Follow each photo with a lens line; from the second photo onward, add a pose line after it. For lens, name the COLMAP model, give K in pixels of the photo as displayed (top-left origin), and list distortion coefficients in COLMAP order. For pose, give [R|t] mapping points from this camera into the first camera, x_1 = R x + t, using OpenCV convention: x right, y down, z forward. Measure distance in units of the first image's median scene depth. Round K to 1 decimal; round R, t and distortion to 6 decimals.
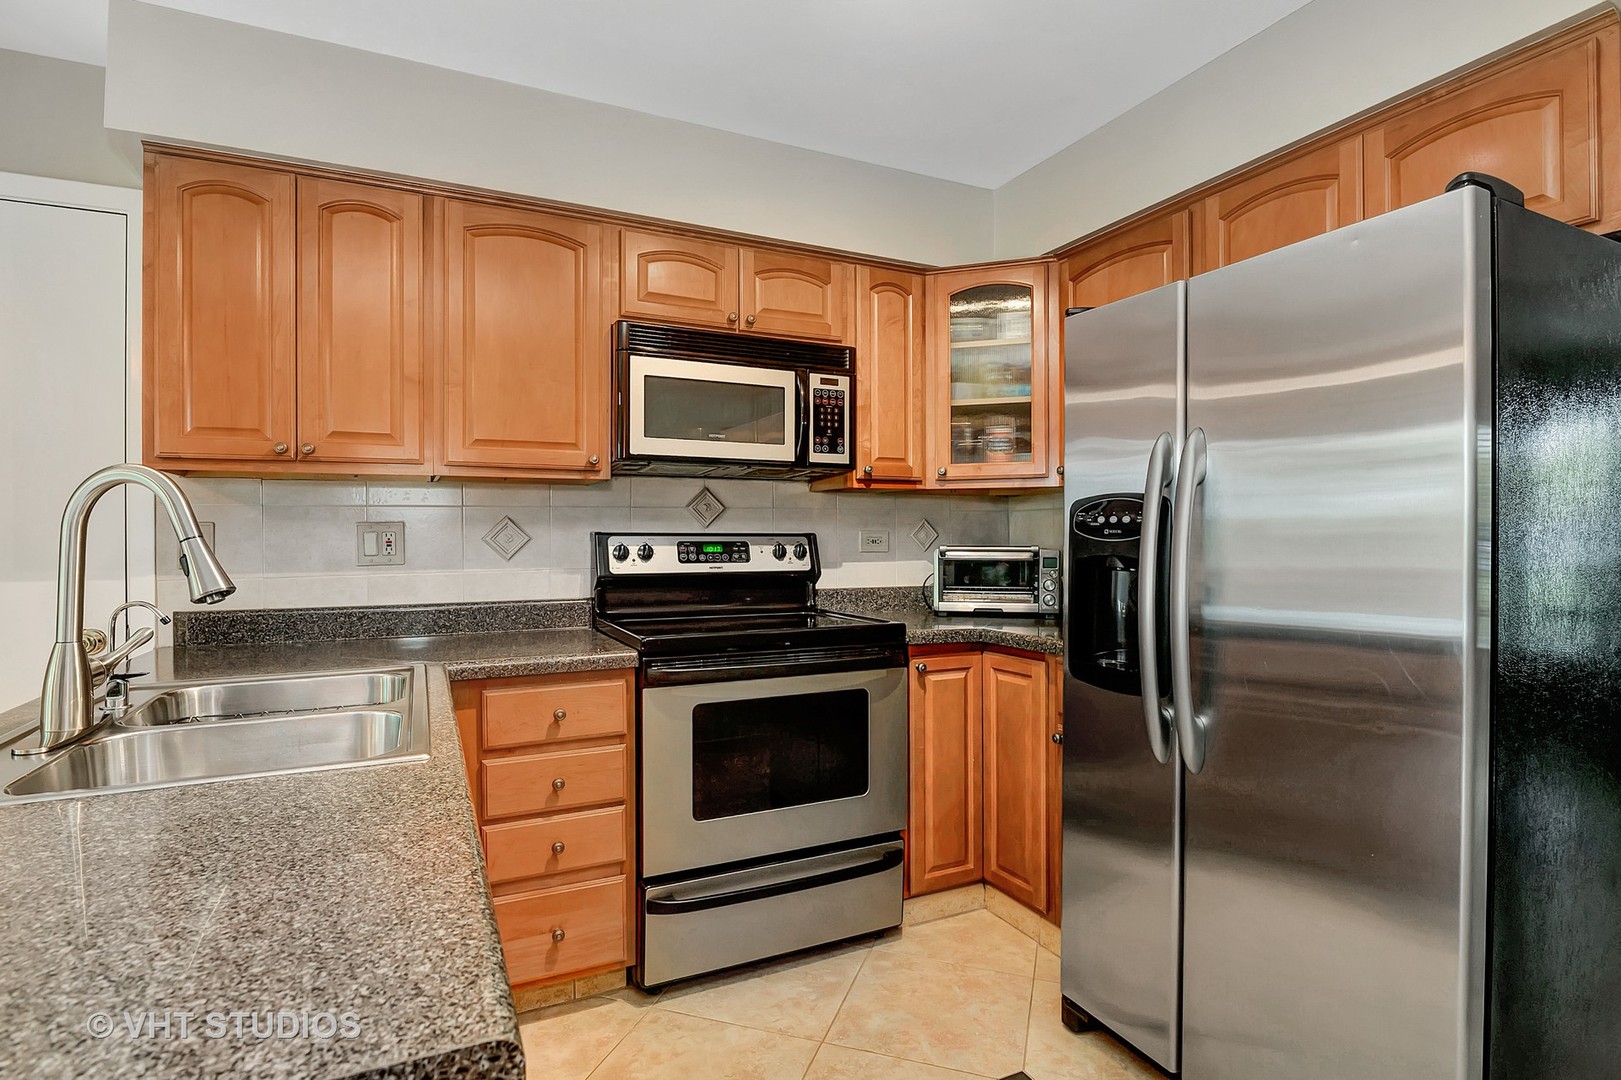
lens RADIAL K [[773.8, 0, 805.5], [0, 773.8, 535.1], [0, 0, 1]] dist [-0.017975, -0.000244]
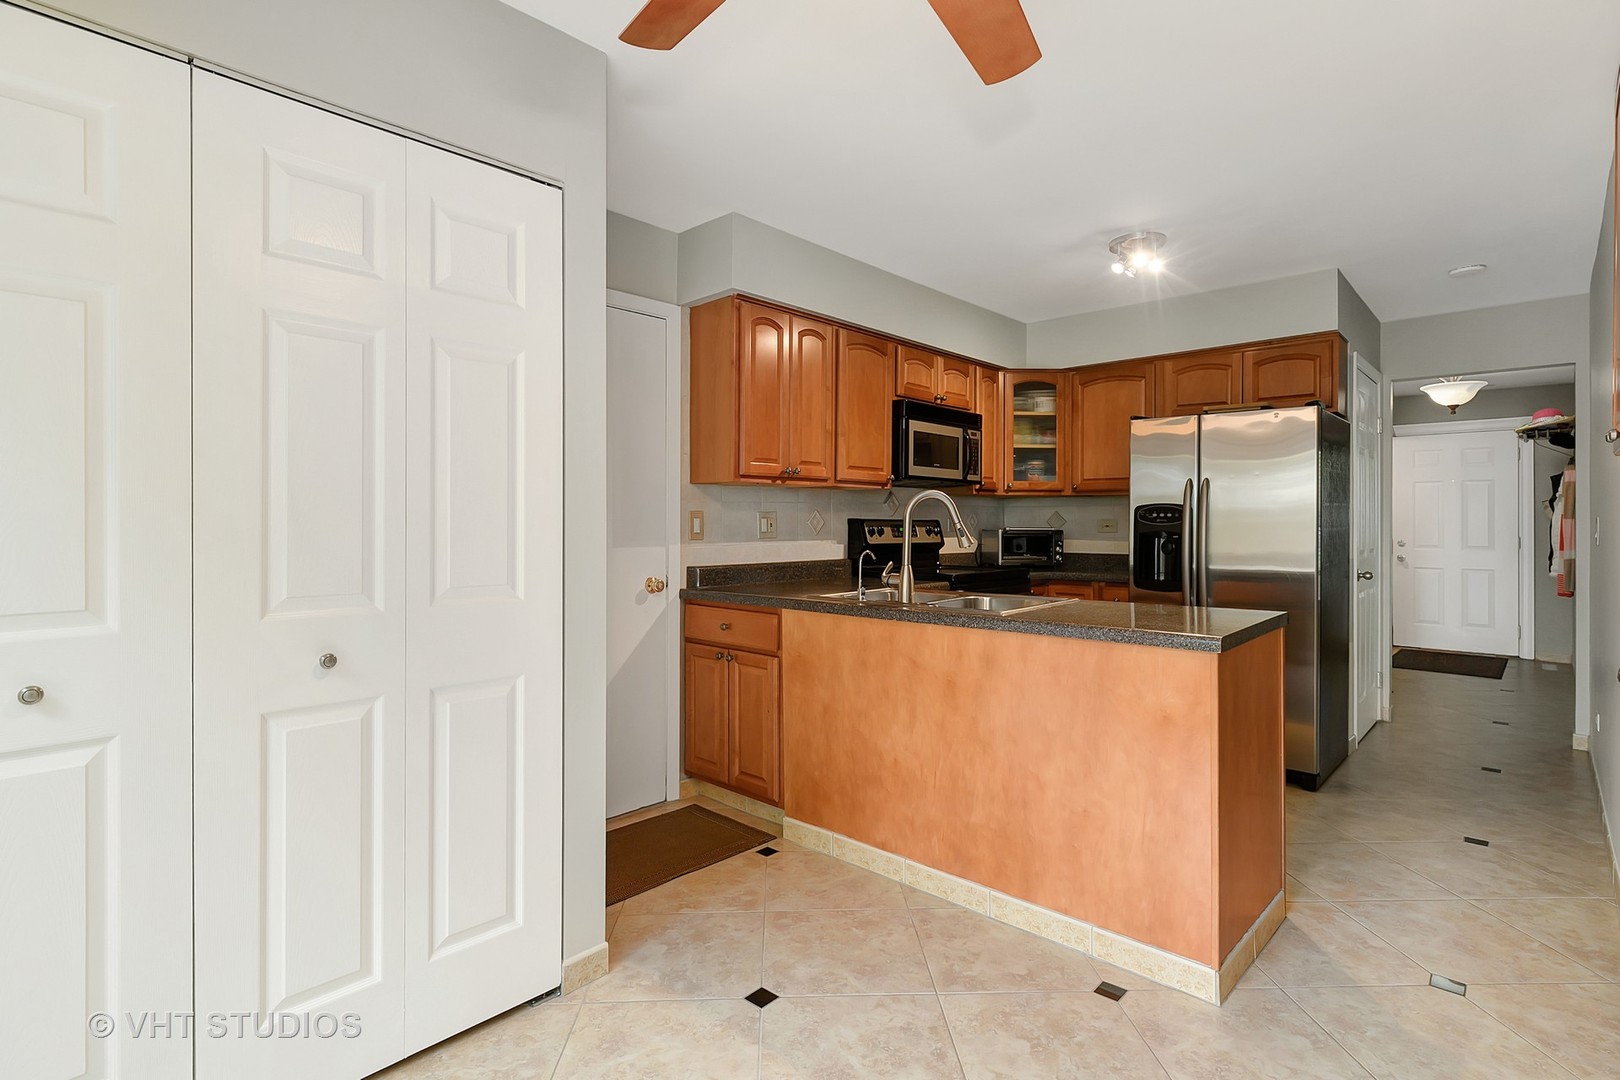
lens RADIAL K [[773.3, 0, 805.0], [0, 773.3, 535.1], [0, 0, 1]] dist [-0.017975, -0.000244]
pose [[0.930434, -0.001109, 0.366457, -0.990099], [-0.005169, 0.999856, 0.016150, 0.005121], [-0.366423, -0.016921, 0.930295, -0.510307]]
